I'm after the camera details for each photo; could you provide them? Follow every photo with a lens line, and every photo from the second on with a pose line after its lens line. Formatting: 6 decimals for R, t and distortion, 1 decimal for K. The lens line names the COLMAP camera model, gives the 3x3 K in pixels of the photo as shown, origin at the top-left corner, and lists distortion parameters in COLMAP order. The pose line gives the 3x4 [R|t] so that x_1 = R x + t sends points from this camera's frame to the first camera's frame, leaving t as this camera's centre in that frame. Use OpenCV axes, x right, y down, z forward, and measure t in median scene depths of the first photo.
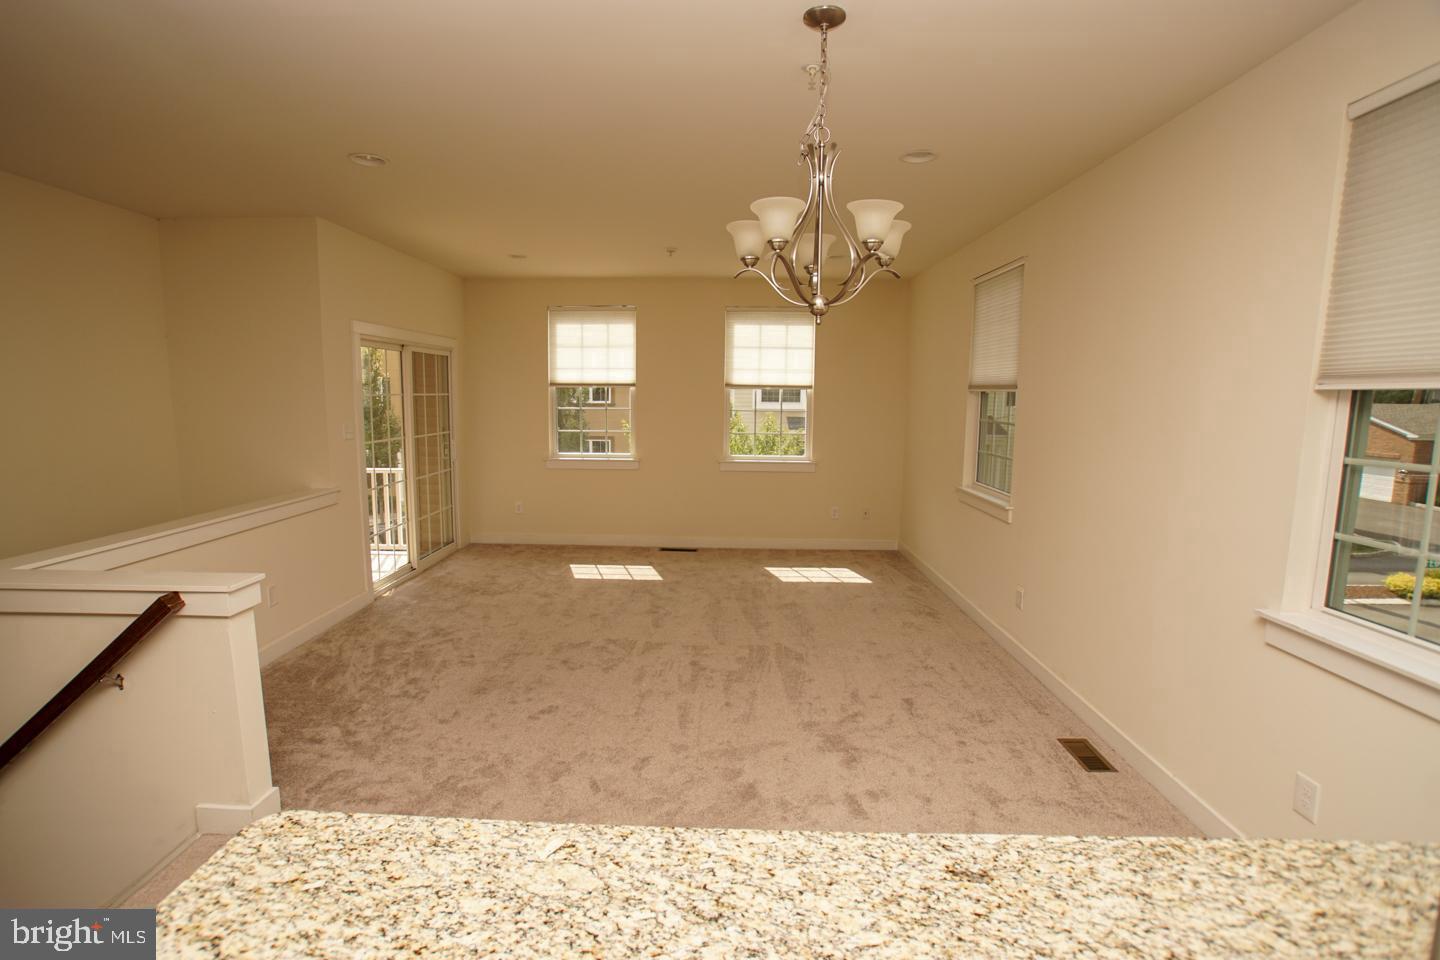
lens RADIAL K [[684.7, 0, 706.2], [0, 684.7, 484.0], [0, 0, 1]] dist [-0.045111, 0.001037]
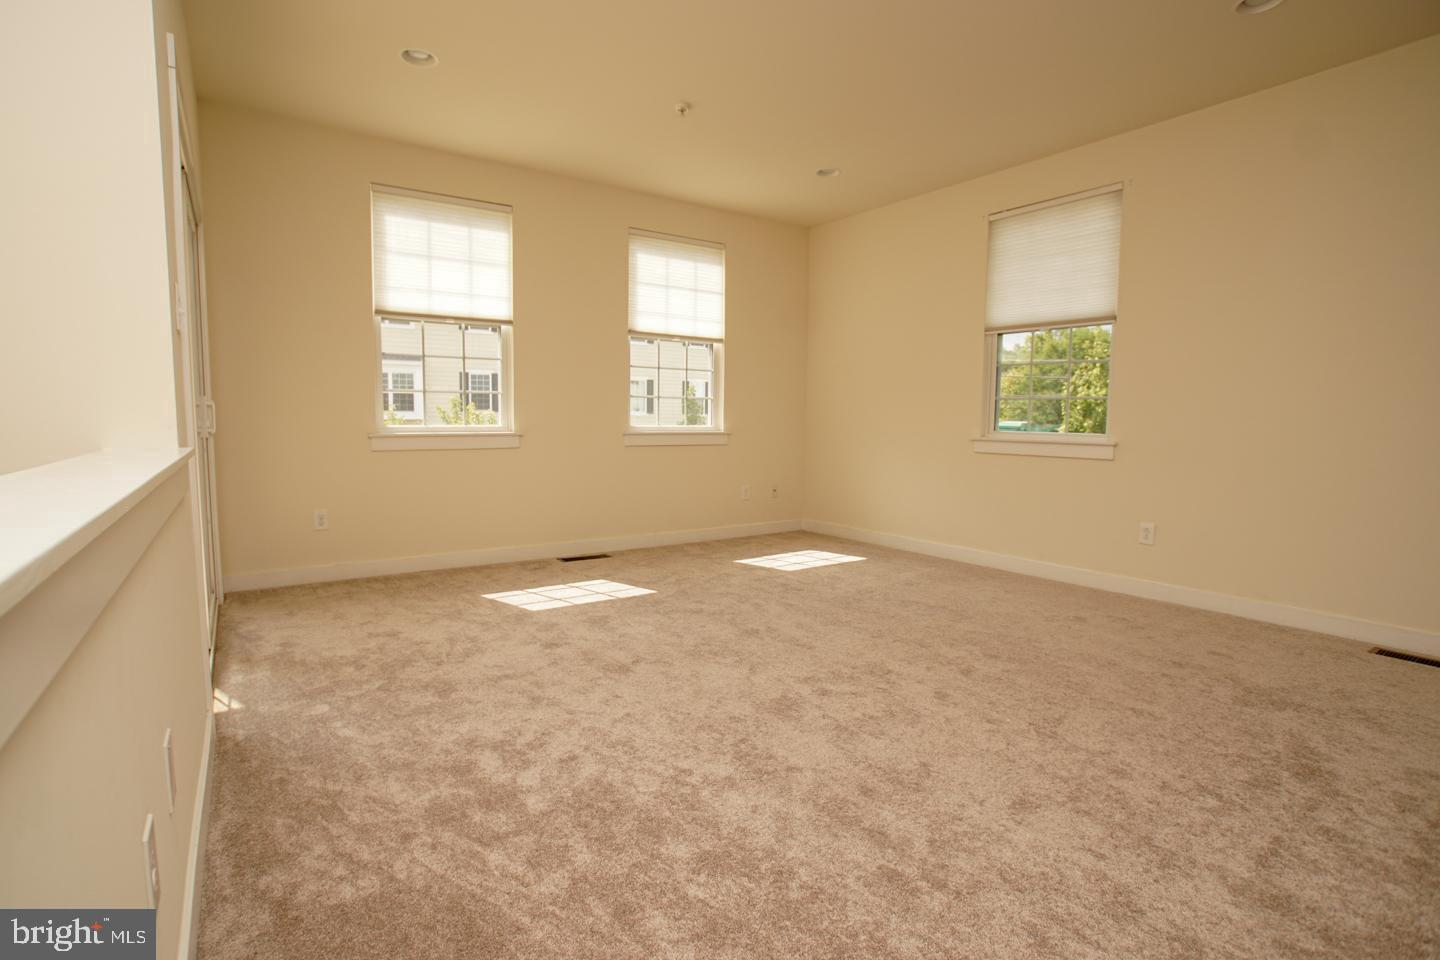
lens RADIAL K [[684.7, 0, 714.8], [0, 684.7, 482.9], [0, 0, 1]] dist [-0.045111, 0.001037]
pose [[0.808825, -0.059798, 0.585001, -0.401377], [0.076130, 0.997092, -0.003336, 0.036233], [-0.583101, 0.047234, 0.811026, 0.395701]]
